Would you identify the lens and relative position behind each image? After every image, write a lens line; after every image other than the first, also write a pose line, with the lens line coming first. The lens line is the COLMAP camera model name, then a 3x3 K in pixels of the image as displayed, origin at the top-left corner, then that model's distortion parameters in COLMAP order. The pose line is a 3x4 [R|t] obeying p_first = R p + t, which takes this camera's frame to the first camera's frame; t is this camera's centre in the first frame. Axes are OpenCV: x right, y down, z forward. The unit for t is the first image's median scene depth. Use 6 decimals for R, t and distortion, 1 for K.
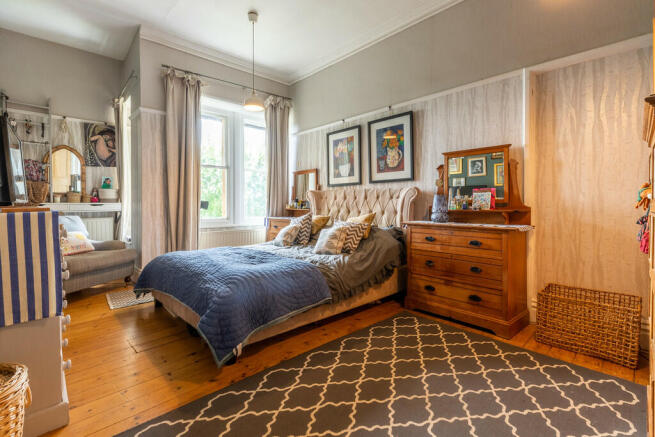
lens RADIAL K [[298.5, 0, 326.9], [0, 298.5, 211.7], [0, 0, 1]] dist [0.005529, -0.000961]
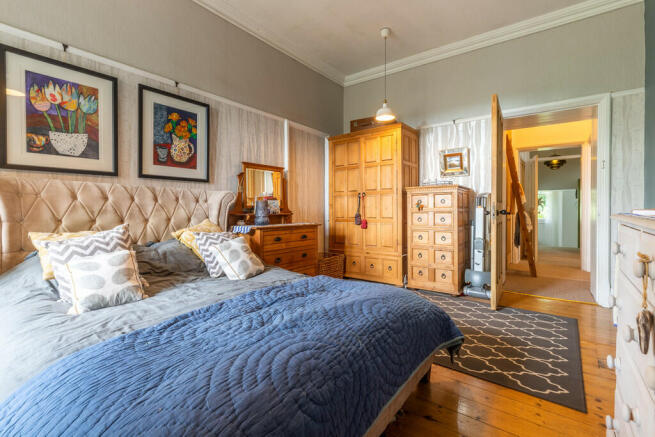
lens RADIAL K [[298.5, 0, 331.7], [0, 298.5, 213.0], [0, 0, 1]] dist [0.005529, -0.000961]
pose [[-0.175693, -0.020952, 0.984222, -0.650138], [0.012974, 0.999637, 0.023596, -0.028567], [-0.984360, 0.016915, -0.175357, 0.774804]]
